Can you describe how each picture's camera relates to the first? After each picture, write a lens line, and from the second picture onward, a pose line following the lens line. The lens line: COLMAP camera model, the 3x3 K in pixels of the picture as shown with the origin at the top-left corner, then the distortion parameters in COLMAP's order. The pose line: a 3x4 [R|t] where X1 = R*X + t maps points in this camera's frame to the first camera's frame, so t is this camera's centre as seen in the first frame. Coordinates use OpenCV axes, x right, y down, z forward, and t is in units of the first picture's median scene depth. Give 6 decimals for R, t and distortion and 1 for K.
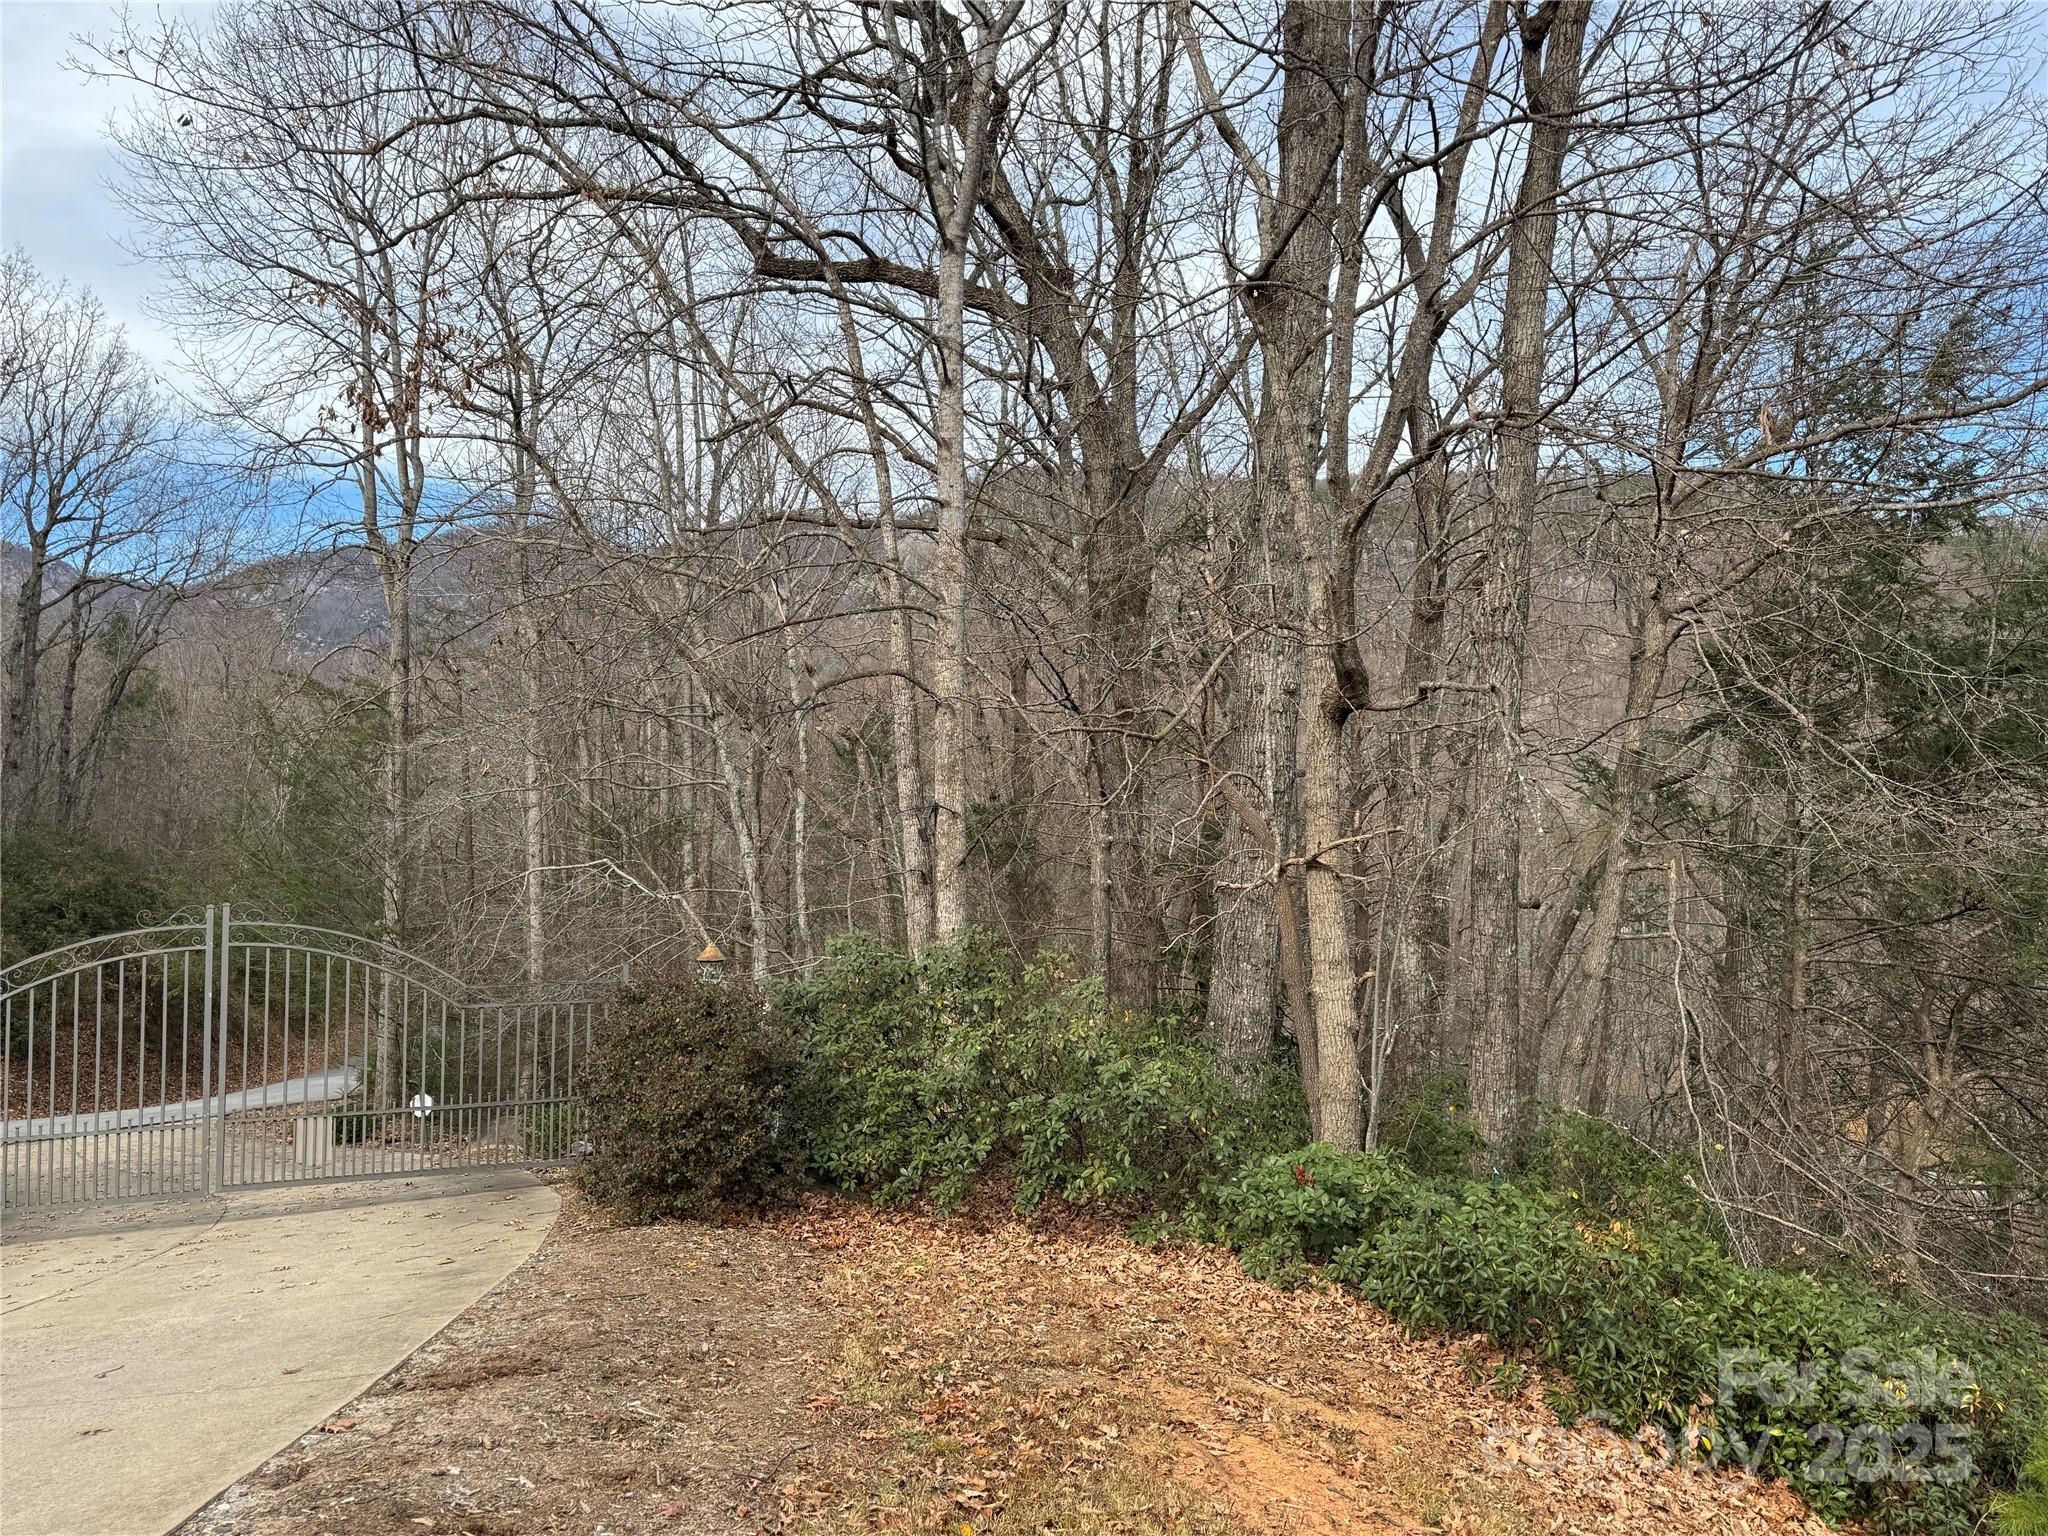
lens RADIAL K [[1483.0, 0, 1024.0], [0, 1483.0, 768.0], [0, 0, 1]] dist [0.012009, 0.001677]
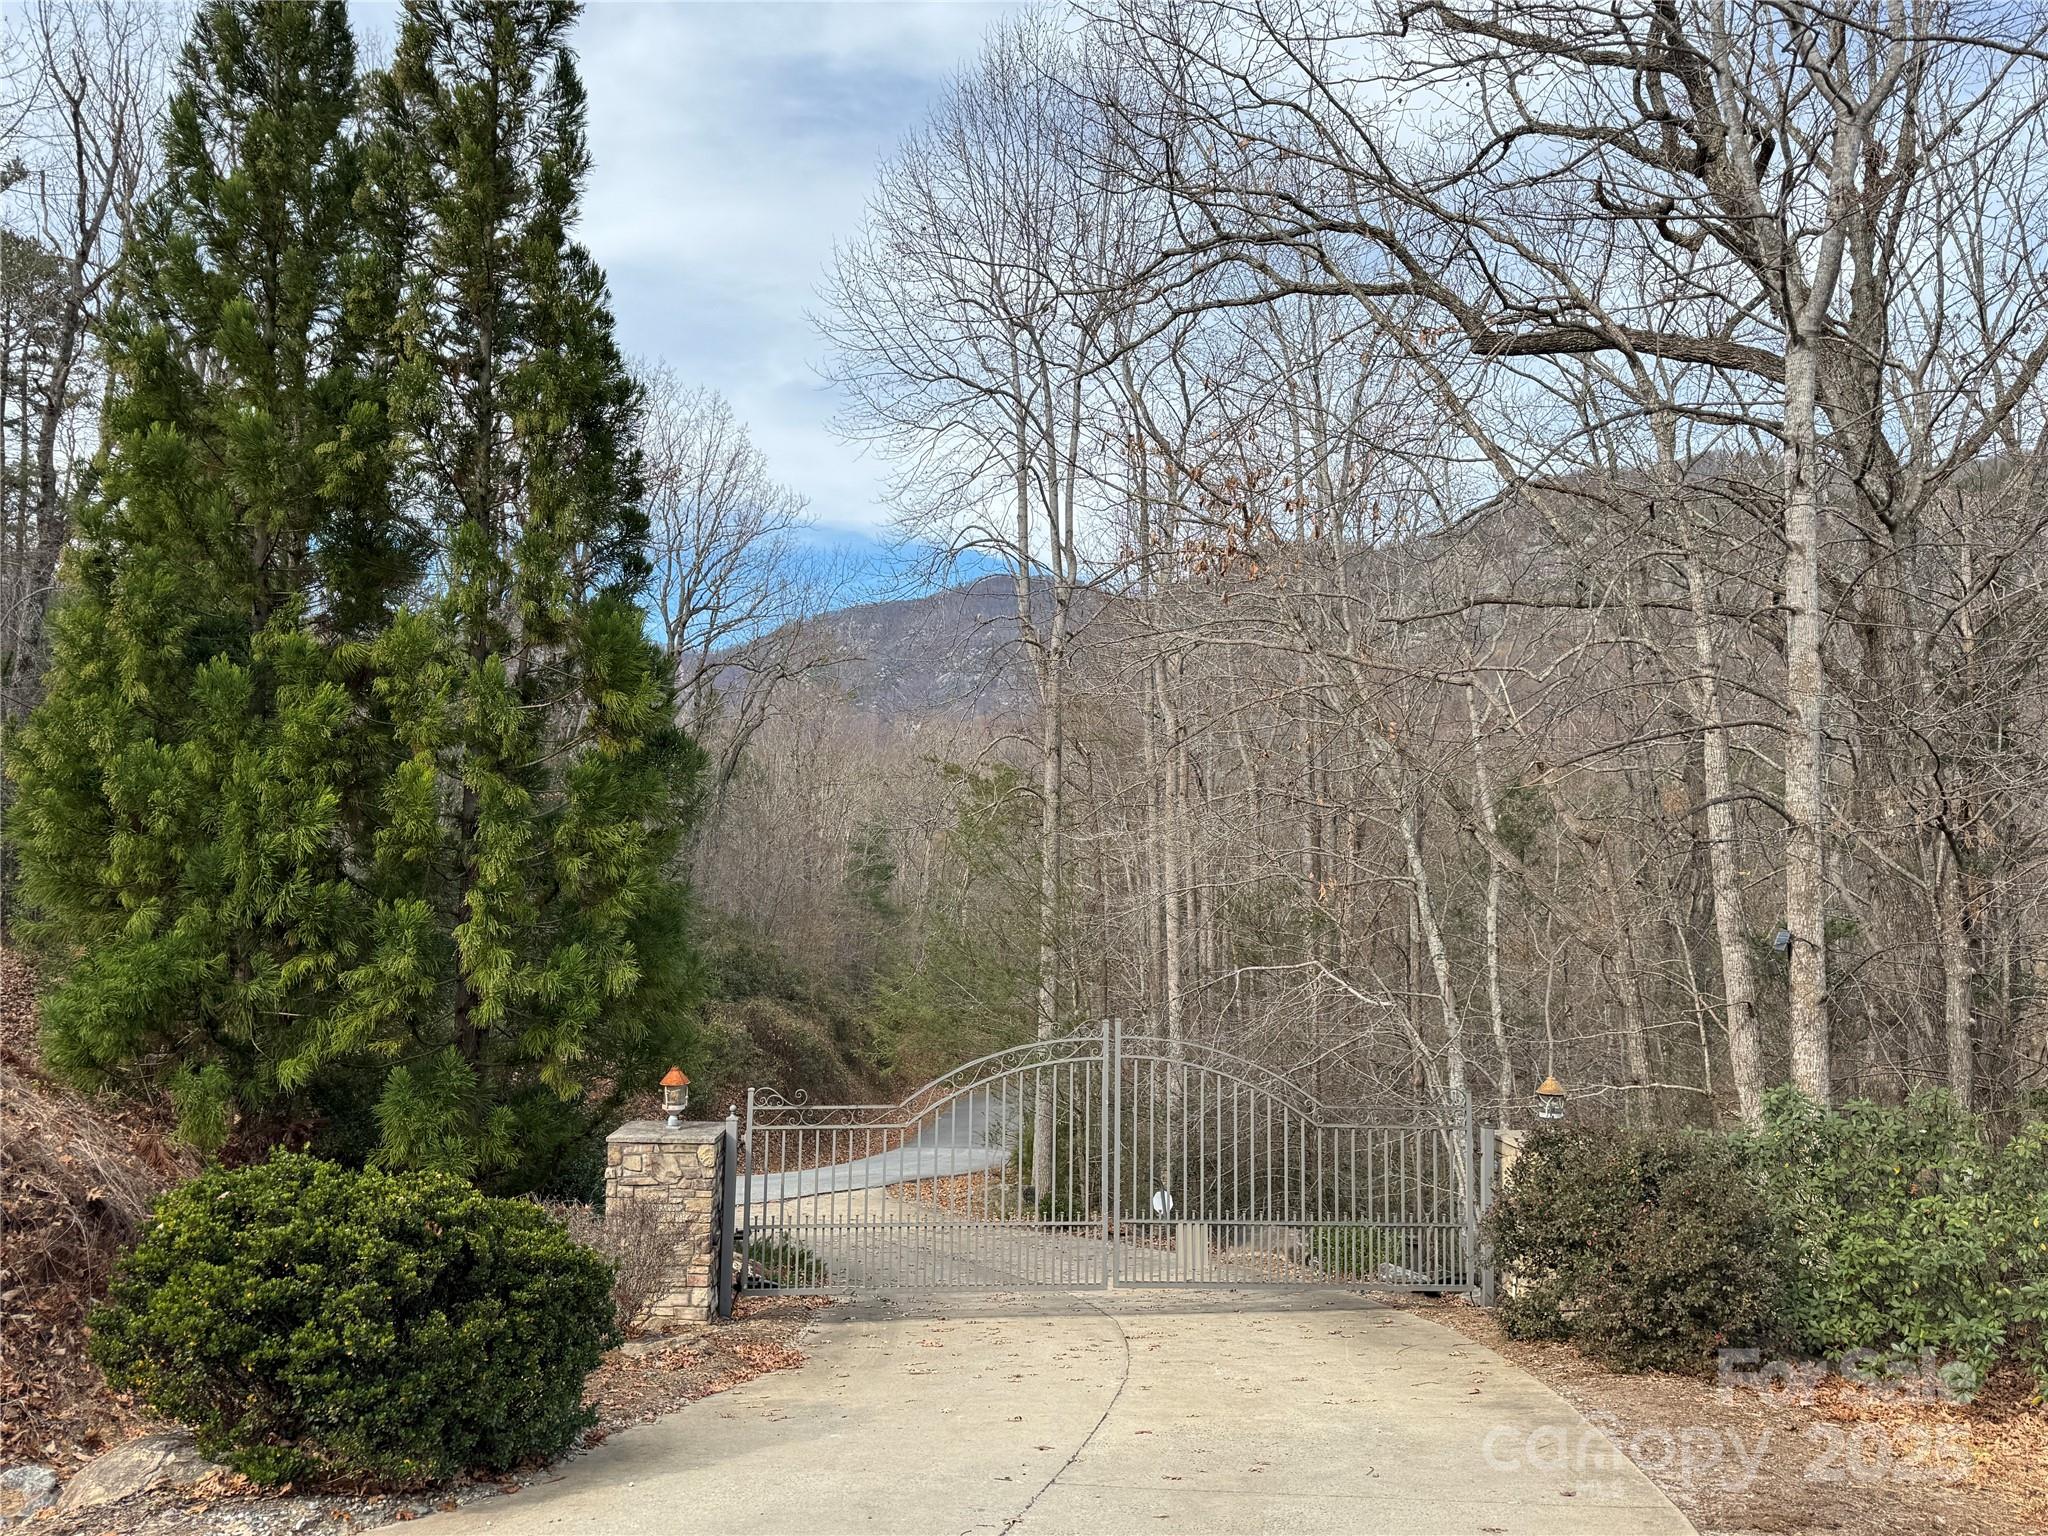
lens RADIAL K [[1619.0, 0, 1024.0], [0, 1619.0, 768.0], [0, 0, 1]] dist [0.041404, -0.073884]
pose [[0.938910, -0.010582, -0.344000, -0.158192], [-0.003750, 0.999153, -0.040970, -0.036620], [0.344142, 0.039757, 0.938075, -0.125922]]
